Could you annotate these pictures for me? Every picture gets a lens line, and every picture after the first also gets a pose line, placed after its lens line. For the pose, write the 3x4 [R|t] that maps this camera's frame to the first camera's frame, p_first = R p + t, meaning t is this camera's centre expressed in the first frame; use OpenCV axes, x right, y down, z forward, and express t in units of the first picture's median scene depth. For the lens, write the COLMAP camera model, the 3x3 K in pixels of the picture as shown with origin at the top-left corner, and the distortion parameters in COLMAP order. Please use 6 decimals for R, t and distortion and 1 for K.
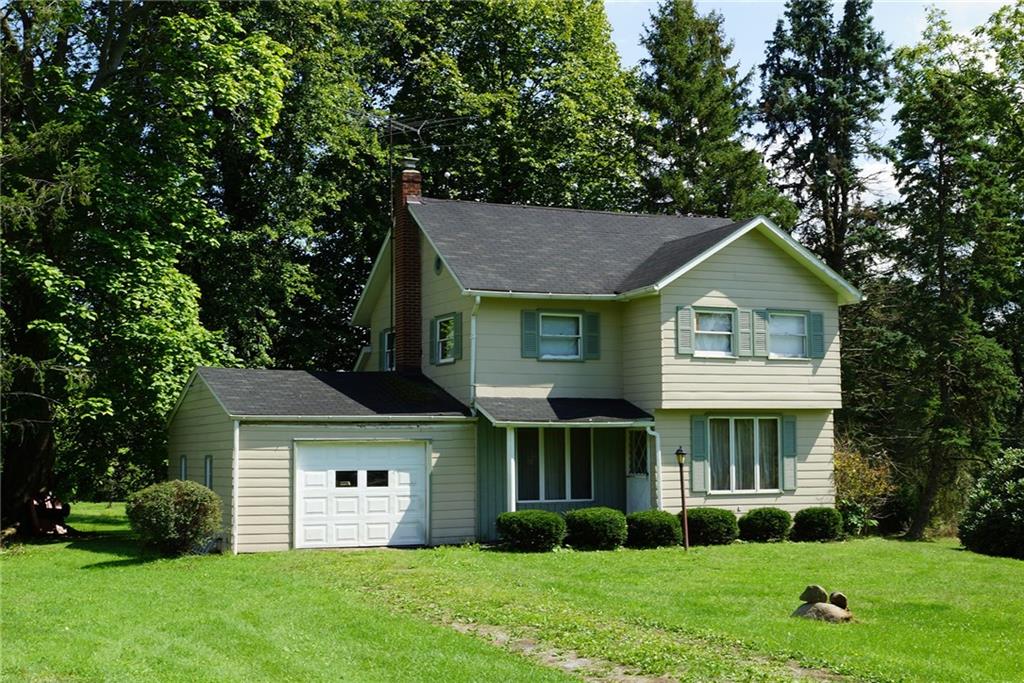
lens RADIAL K [[1345.6, 0, 512.0], [0, 1345.6, 341.5], [0, 0, 1]] dist [-0.009003, 0.000135]
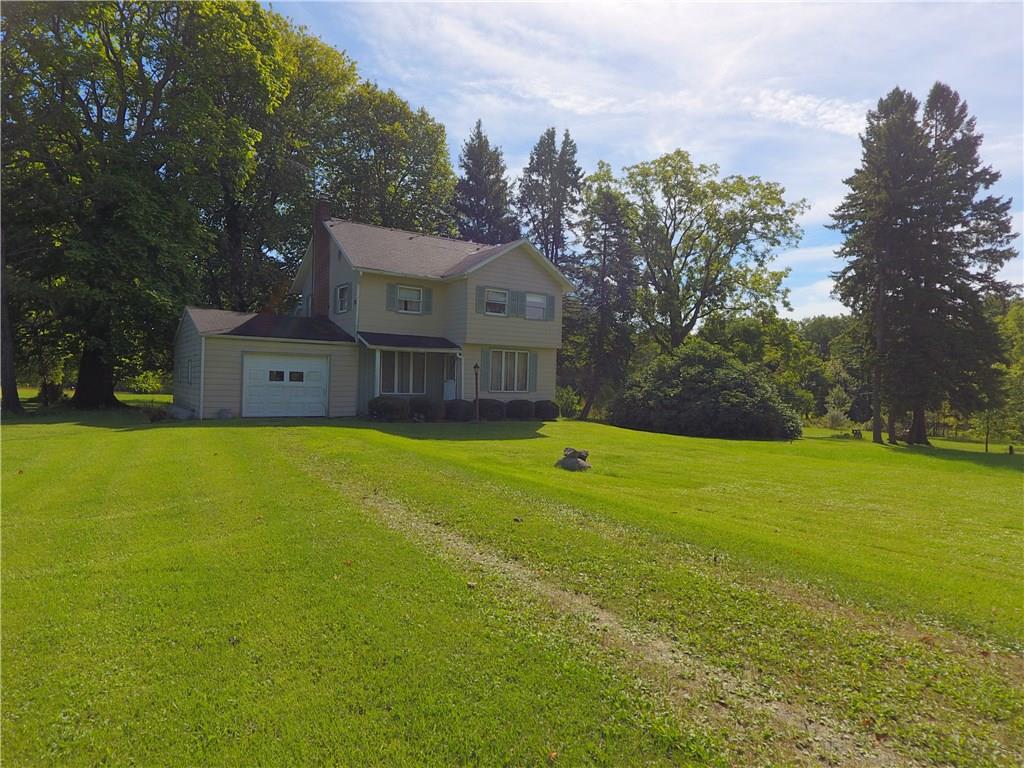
lens RADIAL K [[598.6, 0, 508.2], [0, 598.6, 378.1], [0, 0, 1]] dist [-0.003836, -0.002204]
pose [[0.980864, 0.030694, 0.192260, 0.015144], [-0.045973, 0.996084, 0.075517, 0.032766], [-0.189189, -0.082911, 0.978434, 0.205003]]
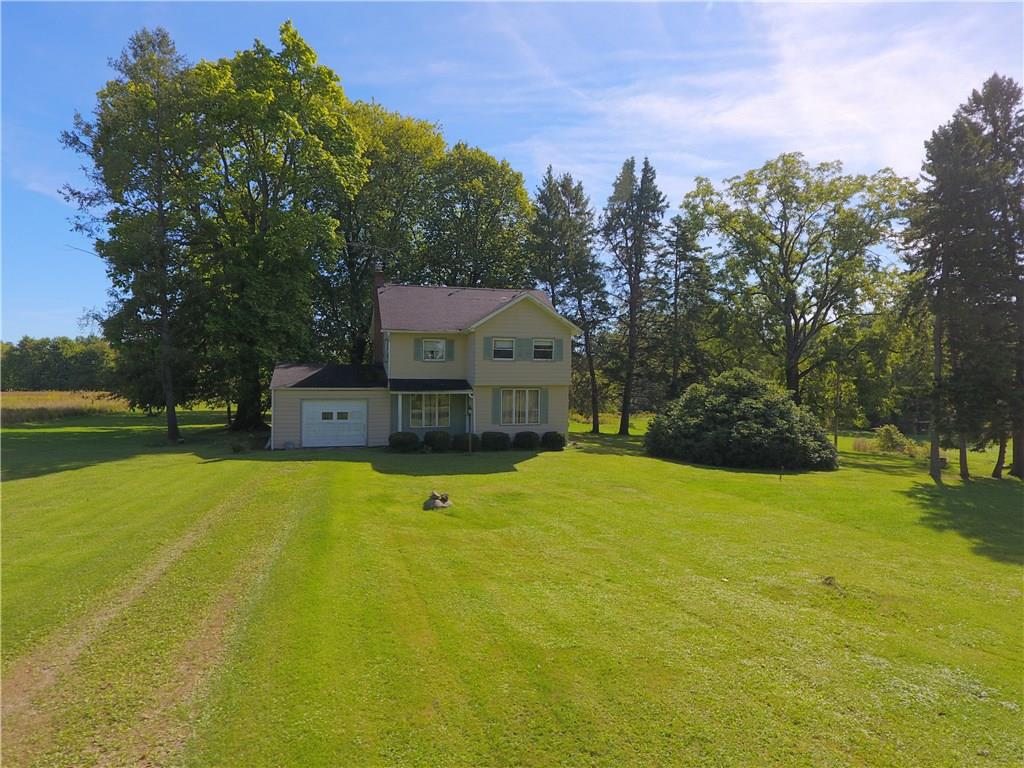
lens RADIAL K [[598.6, 0, 508.2], [0, 598.6, 378.1], [0, 0, 1]] dist [-0.003836, -0.002204]
pose [[0.991903, 0.013883, -0.126237, 0.275107], [-0.002819, 0.996169, 0.087401, -0.043867], [0.126967, -0.086337, 0.988142, 0.065306]]
